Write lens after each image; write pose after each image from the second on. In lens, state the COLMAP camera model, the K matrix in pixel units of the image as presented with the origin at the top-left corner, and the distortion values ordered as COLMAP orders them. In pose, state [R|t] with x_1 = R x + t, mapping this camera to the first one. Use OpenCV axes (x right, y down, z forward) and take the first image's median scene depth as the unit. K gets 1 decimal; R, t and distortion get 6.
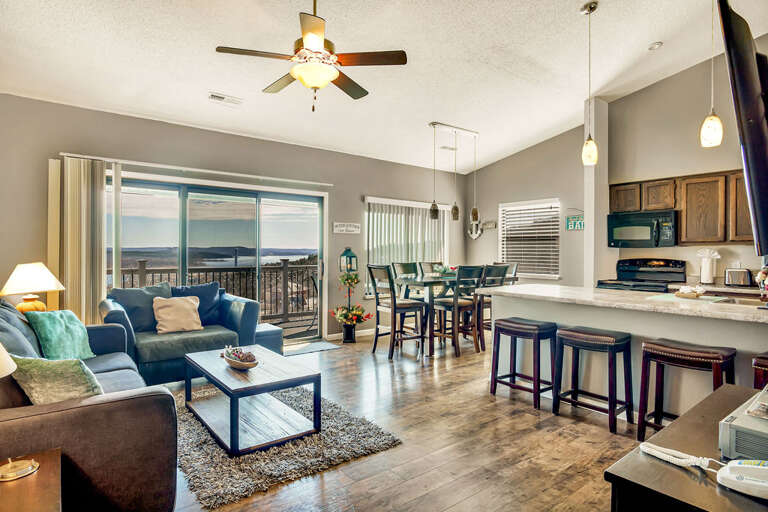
lens RADIAL K [[420.2, 0, 385.1], [0, 420.2, 252.6], [0, 0, 1]] dist [-0.002740, -0.000406]
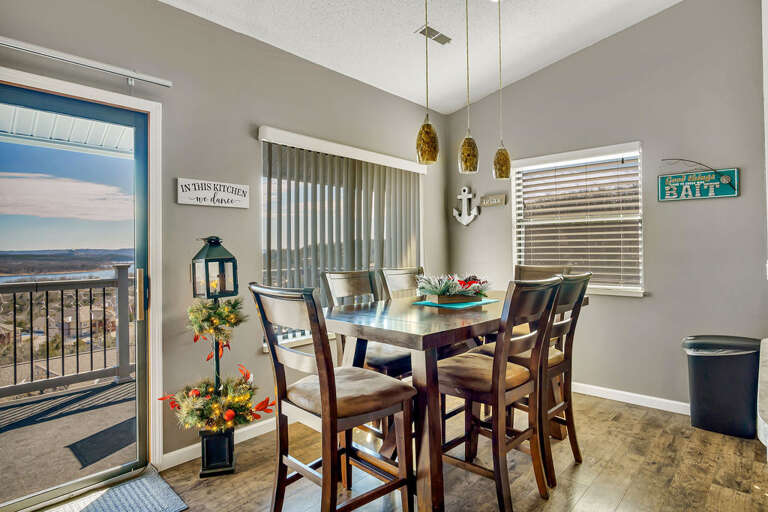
lens RADIAL K [[420.2, 0, 385.1], [0, 420.2, 252.6], [0, 0, 1]] dist [-0.002740, -0.000406]
pose [[0.986116, -0.014575, 0.165418, 0.009392], [0.014197, 0.999893, 0.003463, 0.003122], [-0.165451, -0.001066, 0.986217, 0.571155]]
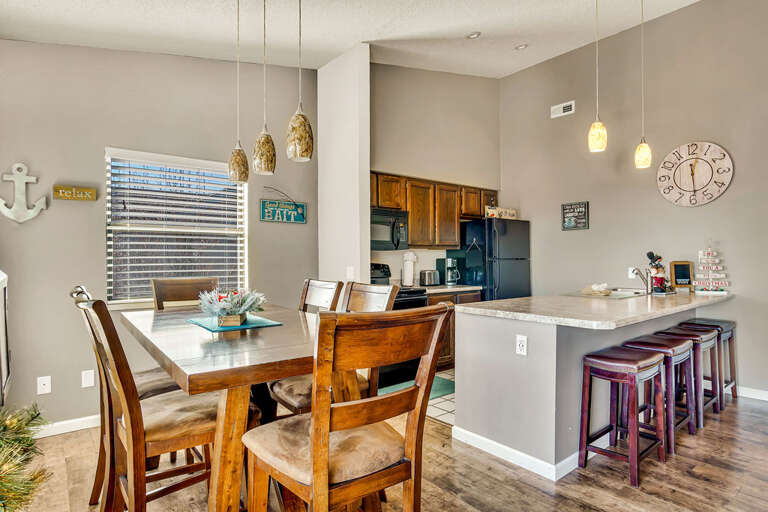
lens RADIAL K [[427.2, 0, 385.4], [0, 427.2, 269.1], [0, 0, 1]] dist [-0.003927, -0.000837]
pose [[-0.012239, -0.029826, 0.999480, -0.222531], [0.005499, 0.999538, 0.029895, 0.000518], [-0.999910, 0.005862, -0.012069, 0.864228]]
